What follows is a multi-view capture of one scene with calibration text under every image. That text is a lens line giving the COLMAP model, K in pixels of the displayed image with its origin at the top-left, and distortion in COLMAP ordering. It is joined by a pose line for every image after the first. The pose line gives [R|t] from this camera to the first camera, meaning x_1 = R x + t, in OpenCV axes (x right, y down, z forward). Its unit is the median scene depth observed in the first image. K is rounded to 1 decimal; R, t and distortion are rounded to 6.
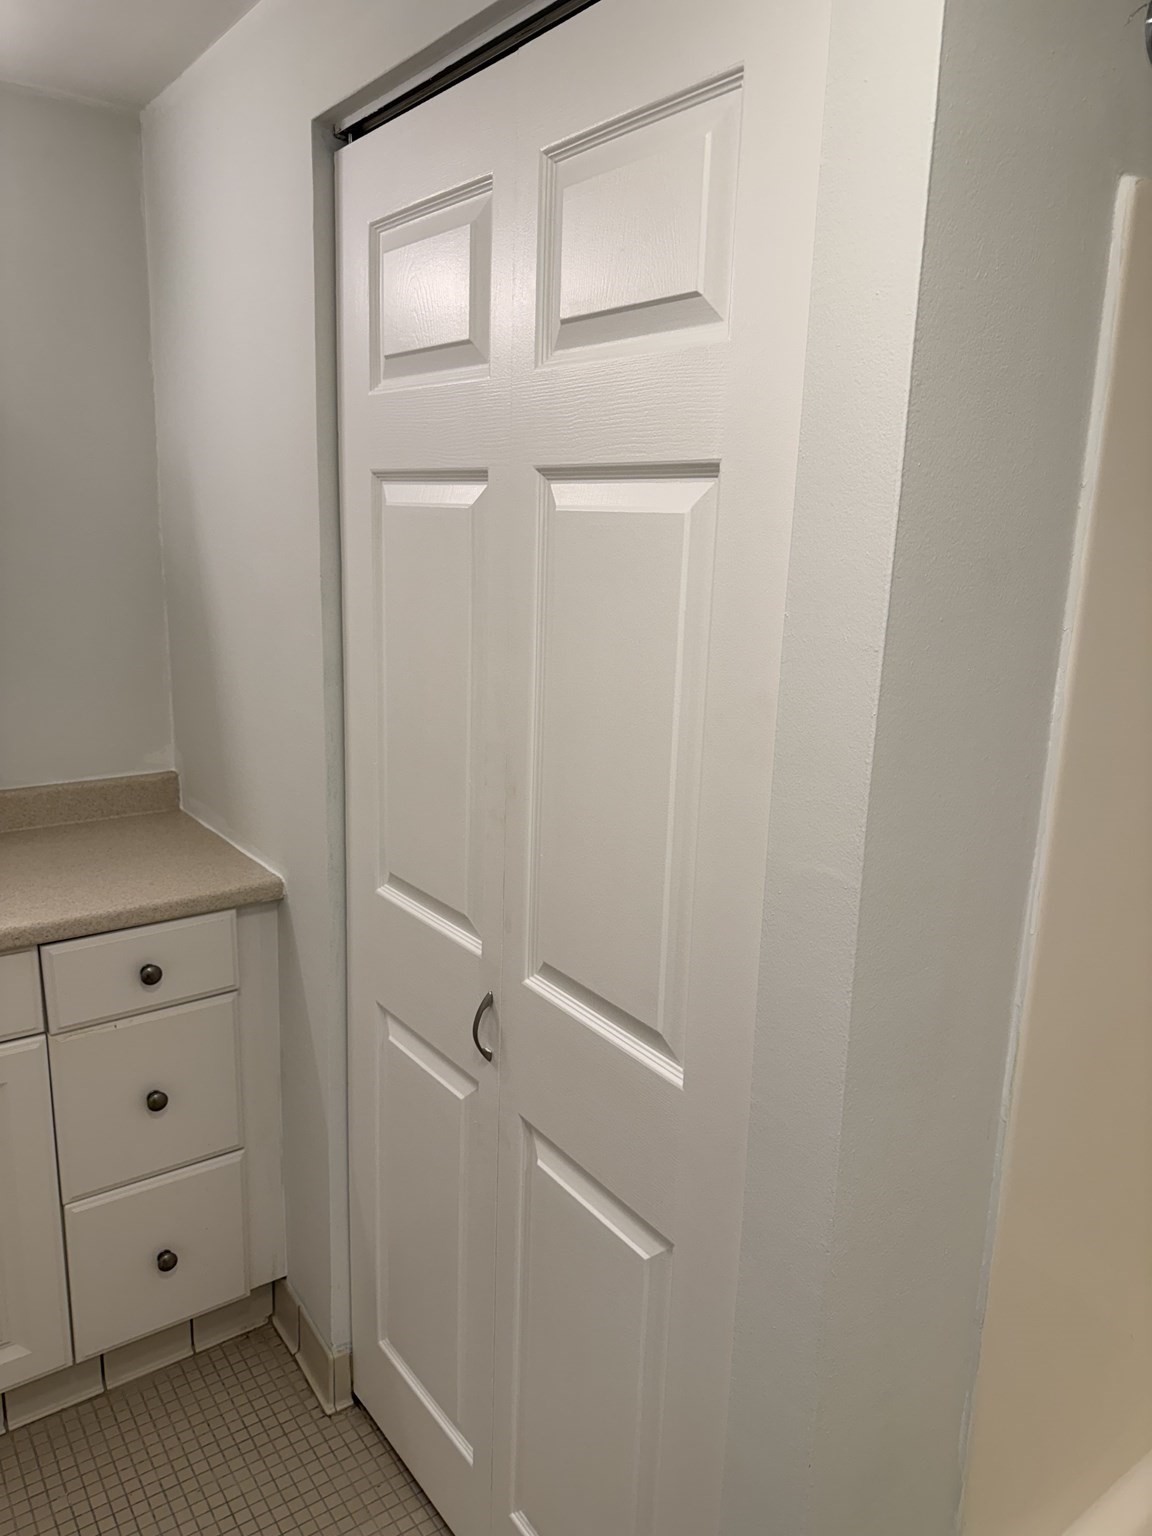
lens RADIAL K [[1085.8, 0, 588.5], [0, 1085.8, 765.8], [0, 0, 1]] dist [0.001520, -0.013663]
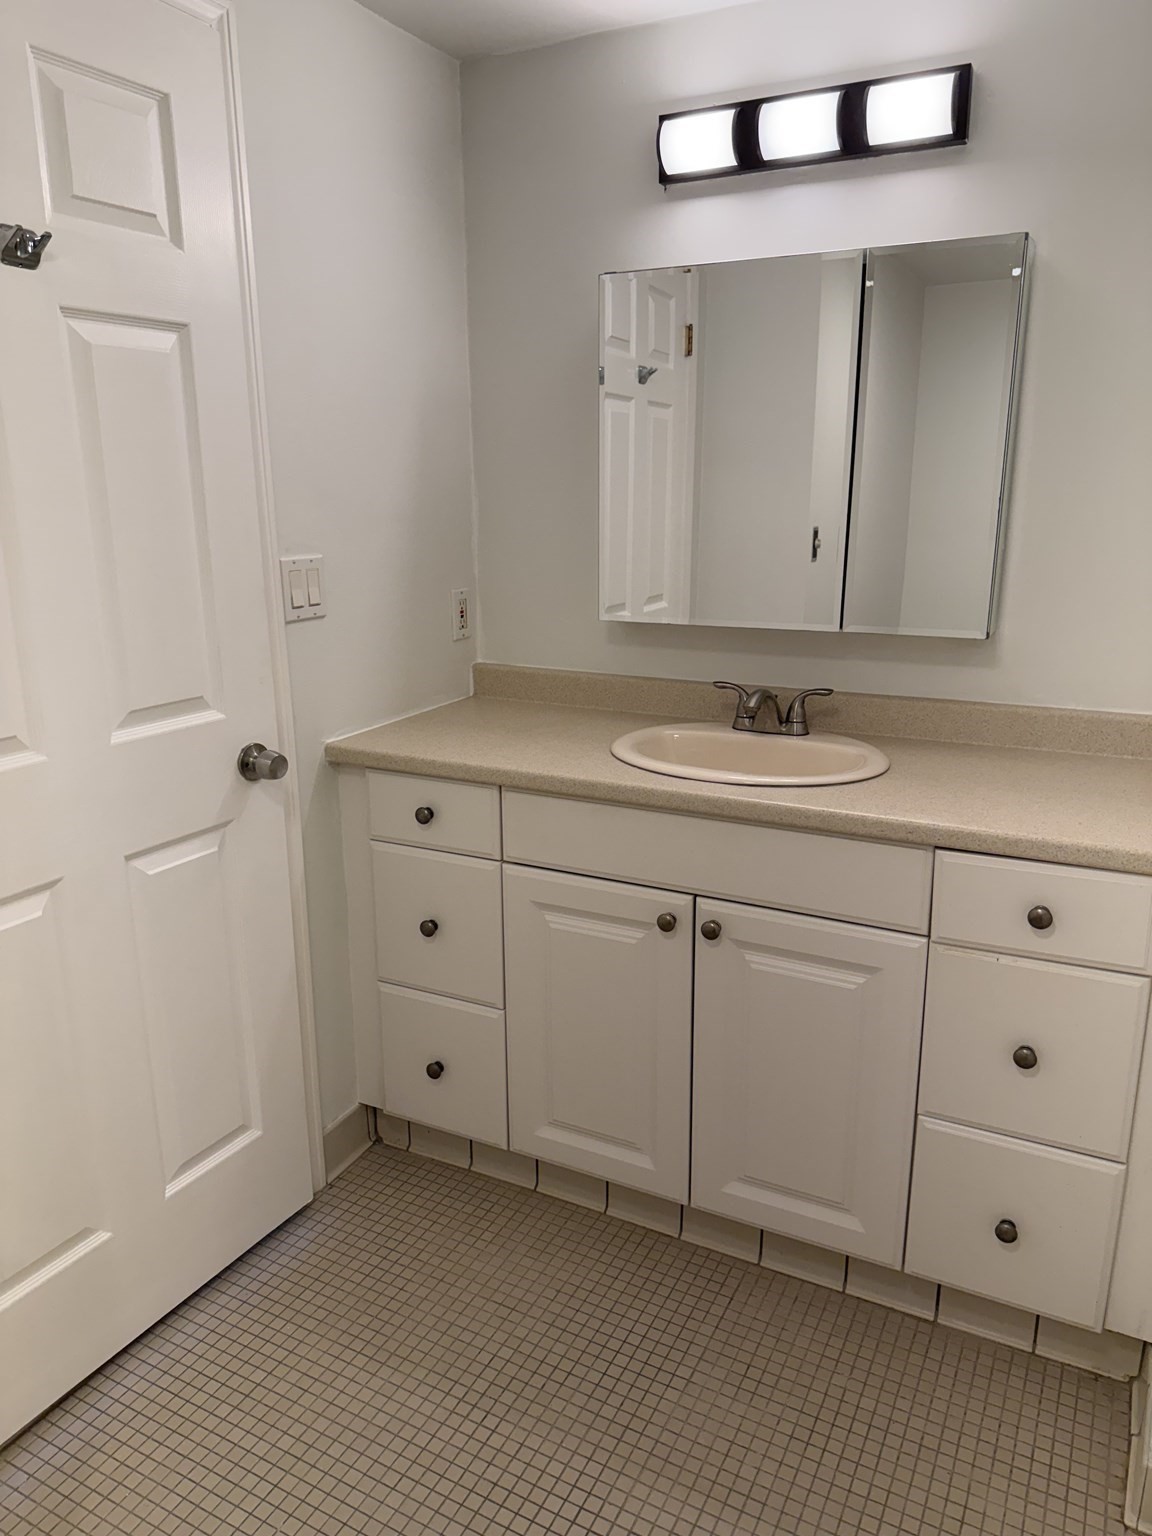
lens RADIAL K [[1085.8, 0, 580.3], [0, 1085.8, 767.1], [0, 0, 1]] dist [0.001520, -0.013663]
pose [[0.435008, 0.196507, -0.878722, 0.184347], [-0.173235, 0.975929, 0.132485, 0.018454], [0.883605, 0.094594, 0.458579, 0.238338]]
